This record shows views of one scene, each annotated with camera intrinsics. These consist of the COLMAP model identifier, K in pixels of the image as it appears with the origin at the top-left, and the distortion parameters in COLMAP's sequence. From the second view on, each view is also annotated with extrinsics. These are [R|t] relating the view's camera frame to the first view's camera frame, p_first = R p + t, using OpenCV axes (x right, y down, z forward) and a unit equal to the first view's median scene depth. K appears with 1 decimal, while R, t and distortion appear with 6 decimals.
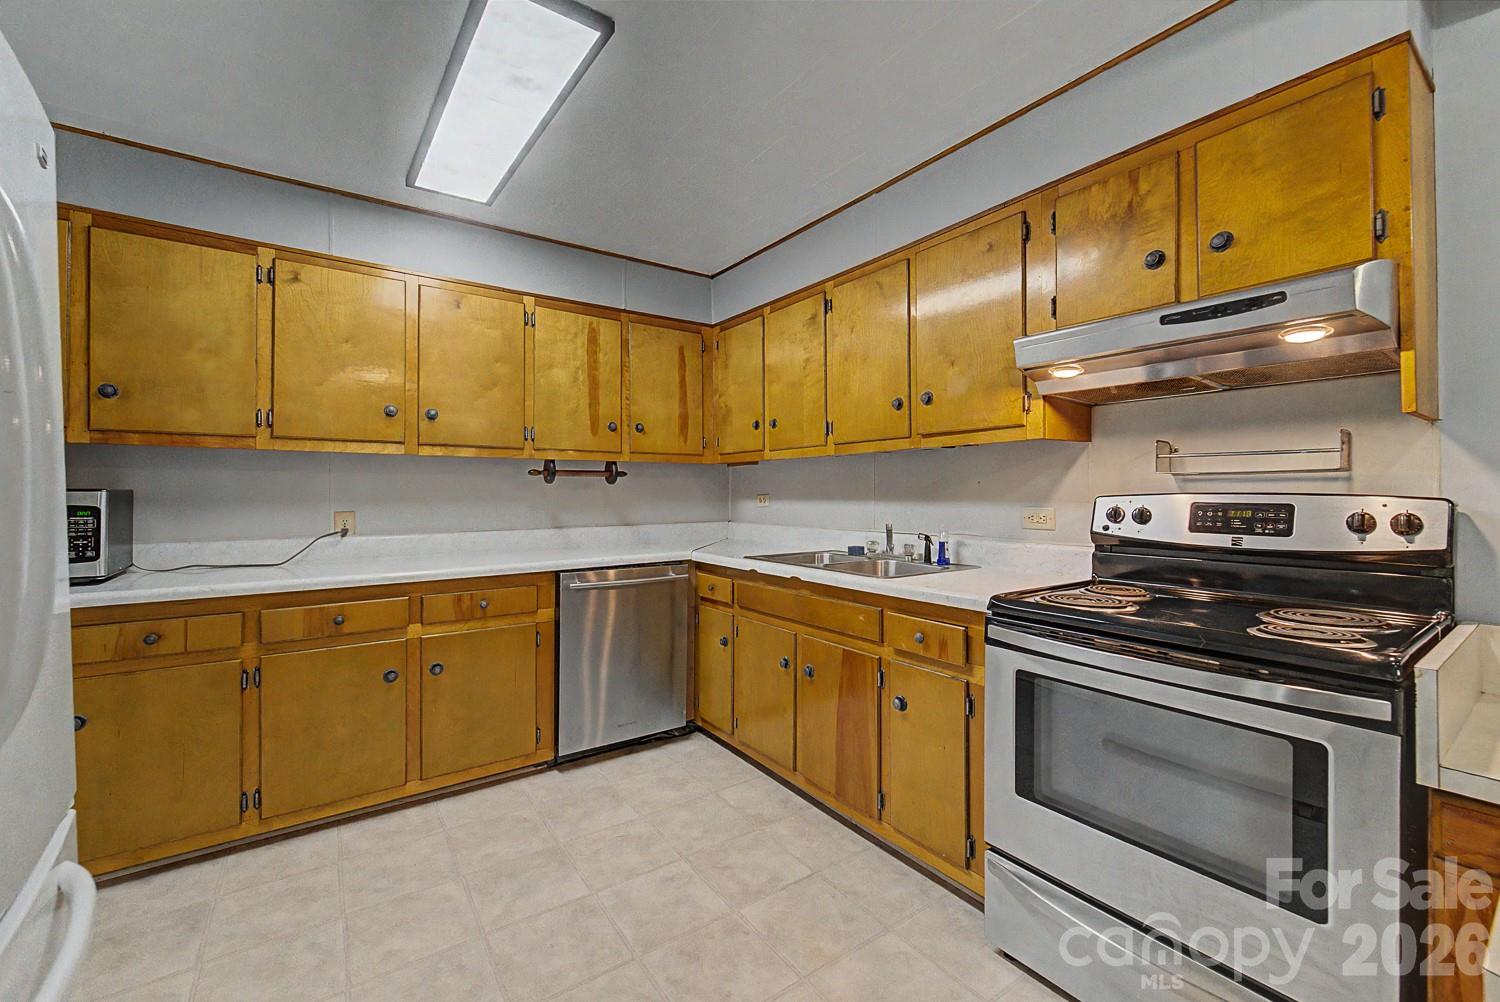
lens RADIAL K [[615.2, 0, 754.4], [0, 615.2, 488.6], [0, 0, 1]] dist [-0.000326, -0.000205]
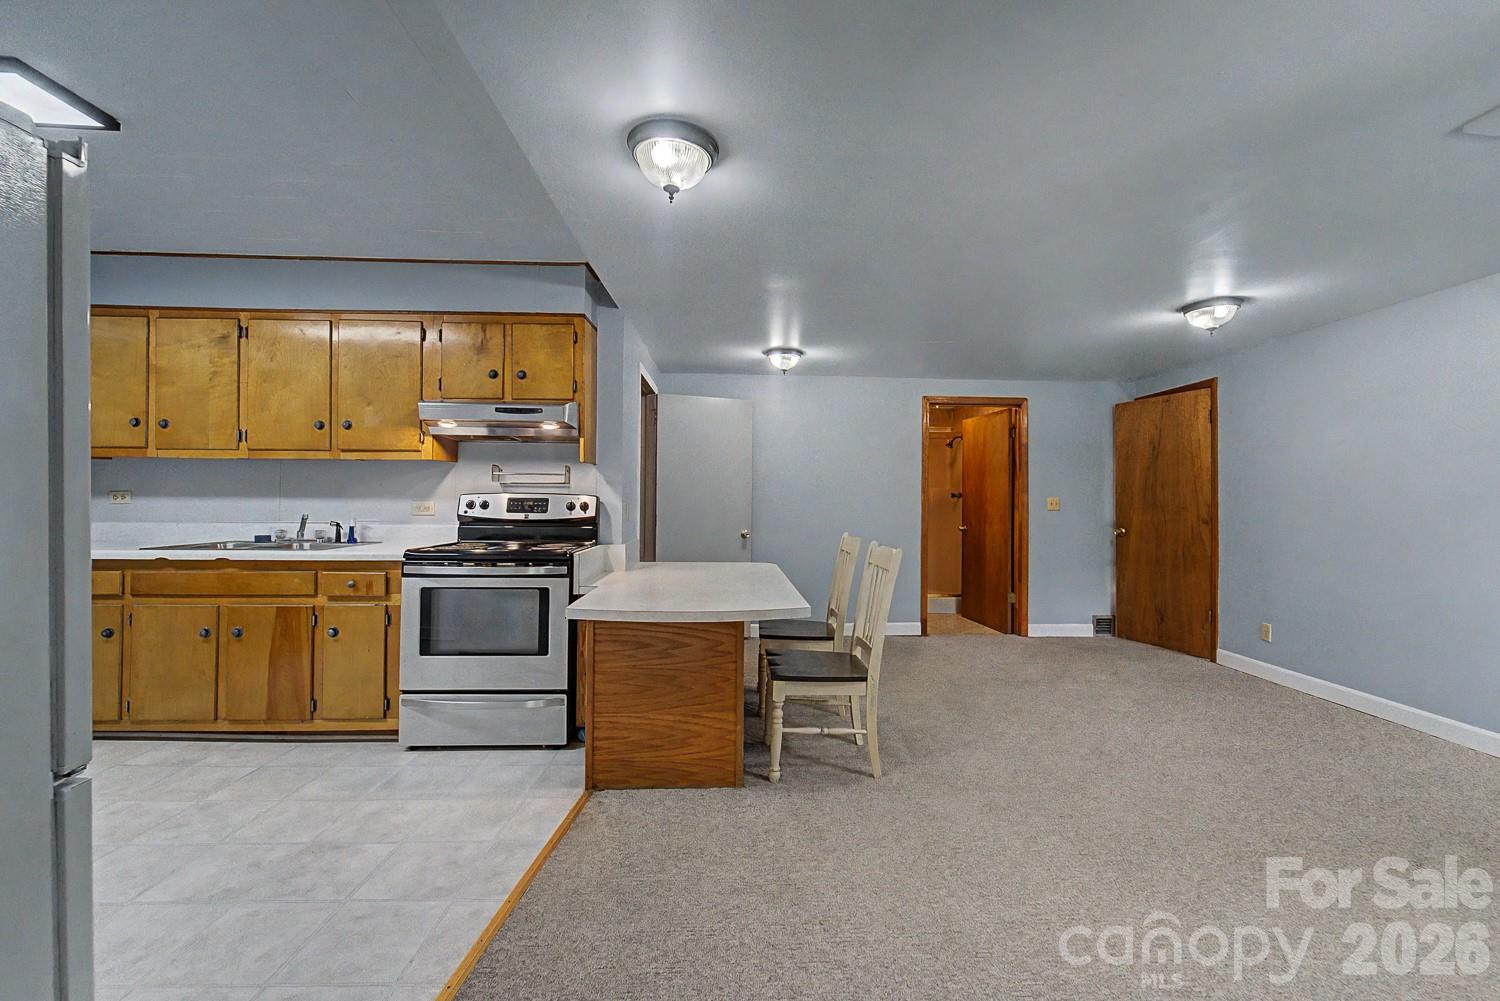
lens RADIAL K [[618.8, 0, 752.7], [0, 618.8, 492.6], [0, 0, 1]] dist [-0.000809, -0.000063]
pose [[0.557244, 0.013842, 0.830234, -0.399769], [-0.014689, 0.999869, -0.006811, 0.006550], [-0.830219, -0.008400, 0.557374, -0.606185]]
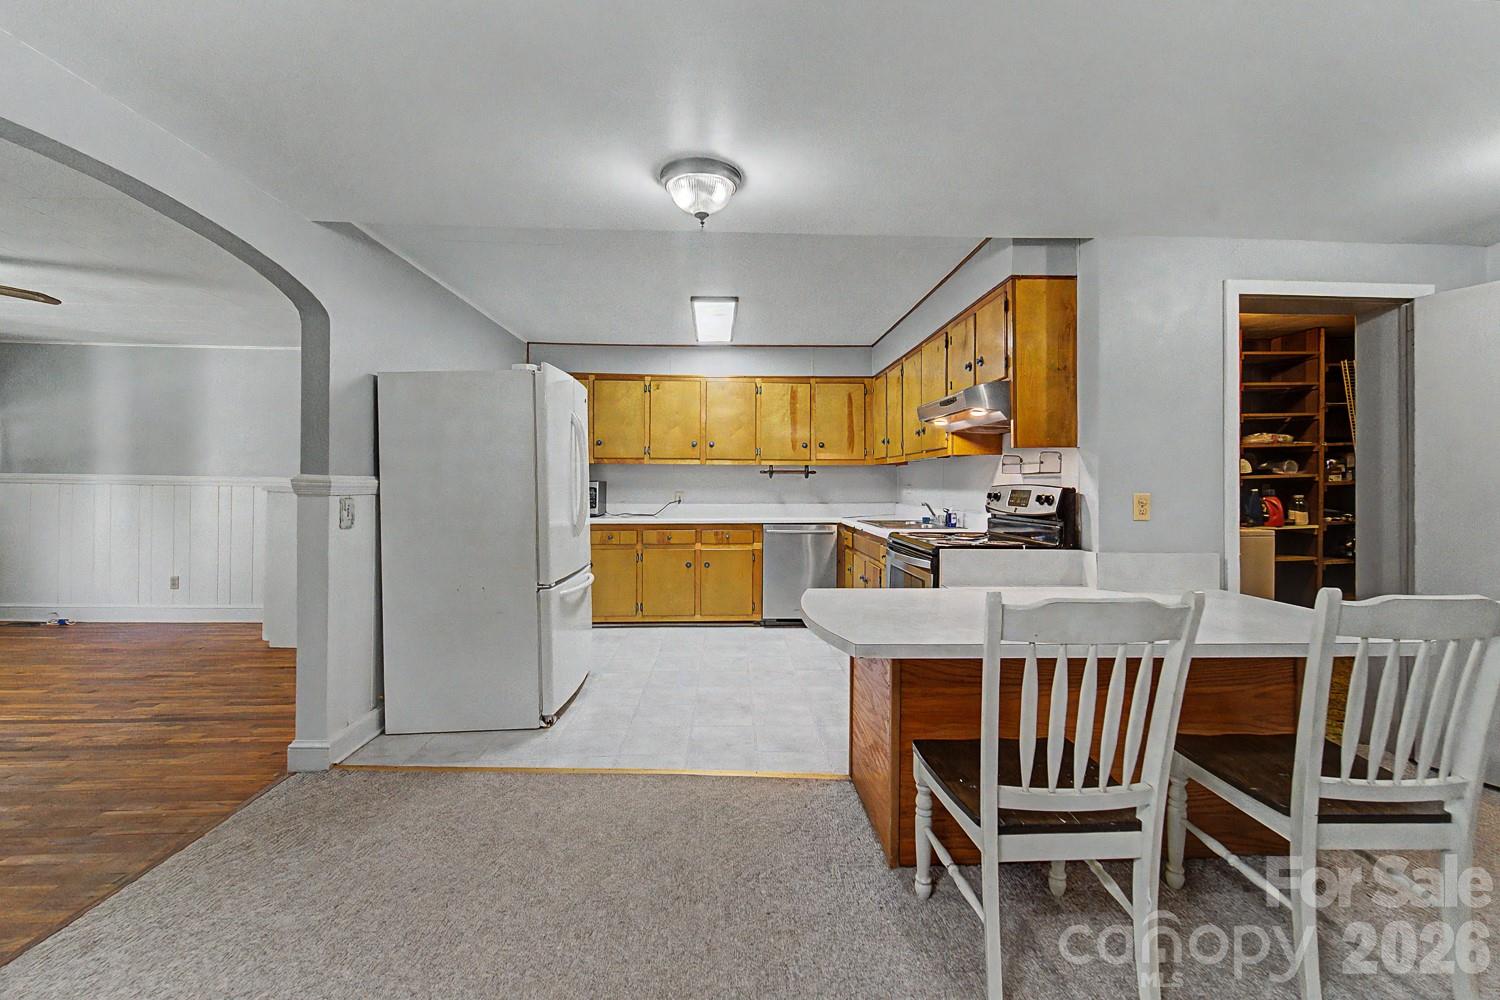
lens RADIAL K [[629.8, 0, 752.4], [0, 629.8, 478.6], [0, 0, 1]] dist [0.000536, -0.000137]
pose [[0.834655, -0.000143, -0.550772, 0.899081], [-0.000931, 0.999998, -0.001670, -0.005186], [0.550772, 0.001907, 0.834654, -0.813390]]
